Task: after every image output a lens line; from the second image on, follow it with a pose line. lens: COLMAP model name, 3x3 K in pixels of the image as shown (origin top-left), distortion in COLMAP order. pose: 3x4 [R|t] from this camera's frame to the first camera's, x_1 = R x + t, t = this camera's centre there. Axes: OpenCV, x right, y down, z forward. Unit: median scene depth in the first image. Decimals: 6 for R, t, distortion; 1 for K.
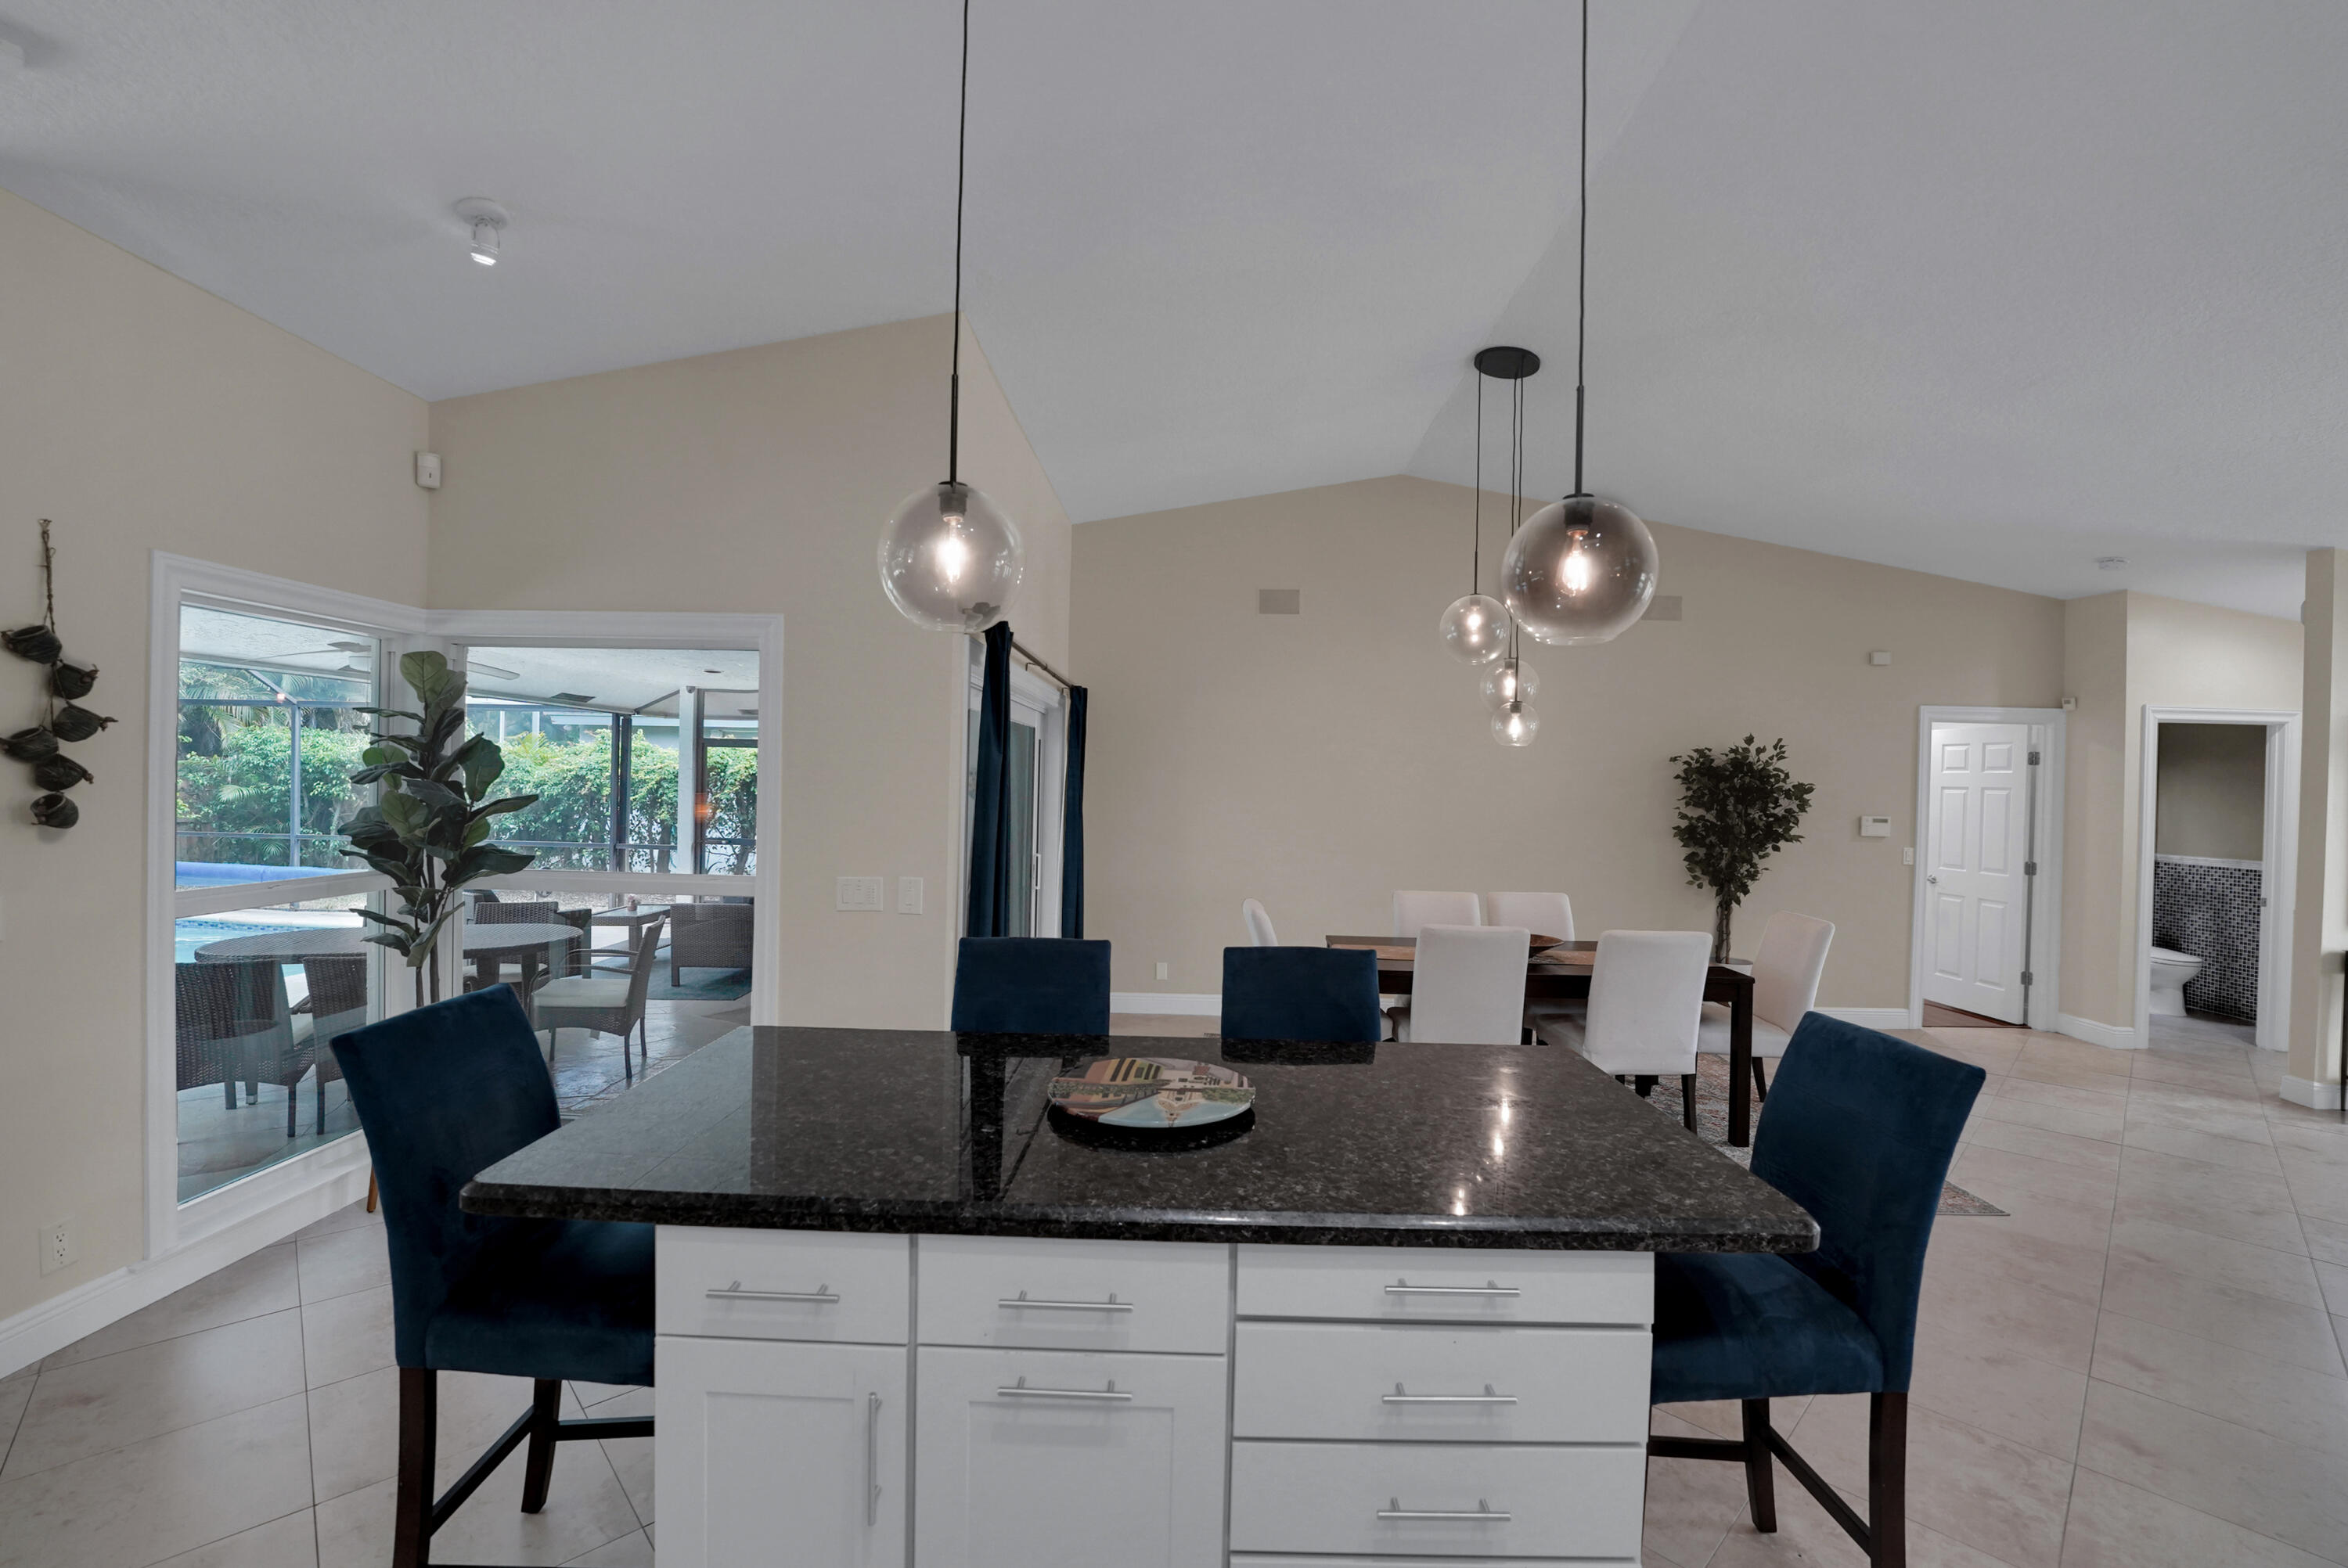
lens RADIAL K [[979.1, 0, 1164.3], [0, 979.1, 790.0], [0, 0, 1]] dist [-0.020726, 0.001021]
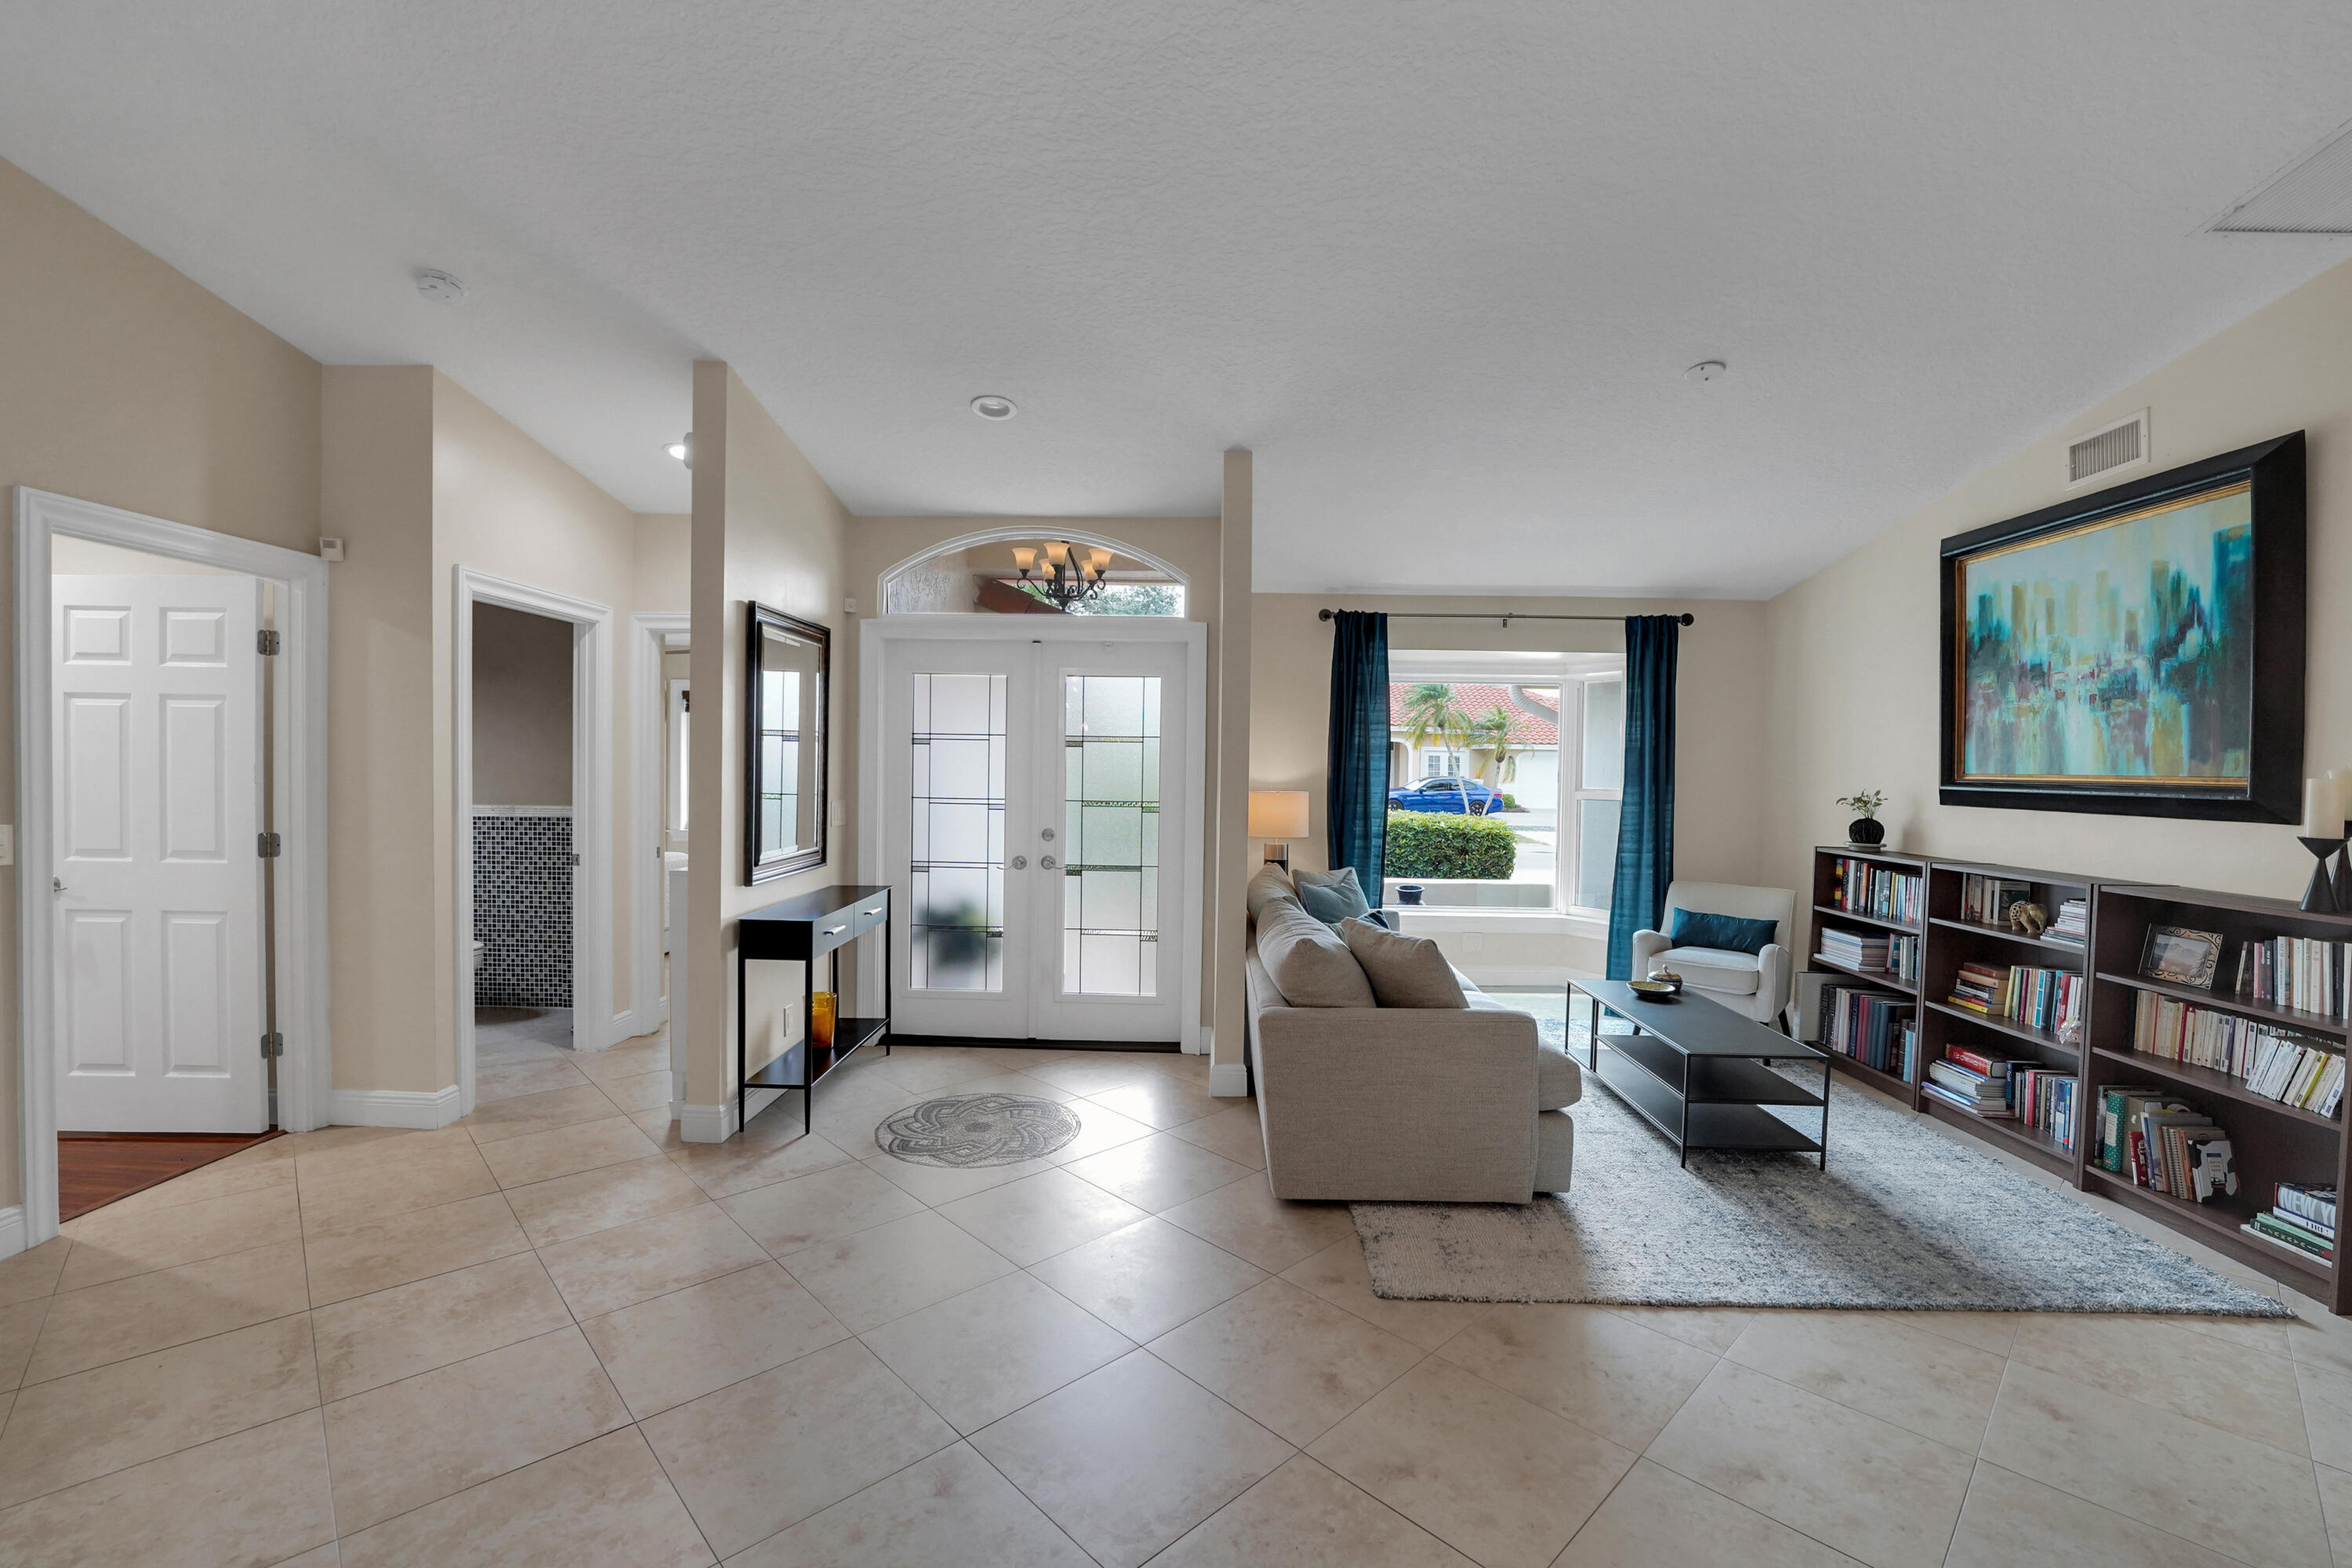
lens RADIAL K [[980.9, 0, 1176.7], [0, 980.9, 791.2], [0, 0, 1]] dist [-0.020726, 0.001021]
pose [[0.002204, -0.046035, 0.998937, 0.364148], [-0.004967, 0.998927, 0.046046, 0.023944], [-0.999985, -0.005063, 0.001973, 0.495637]]
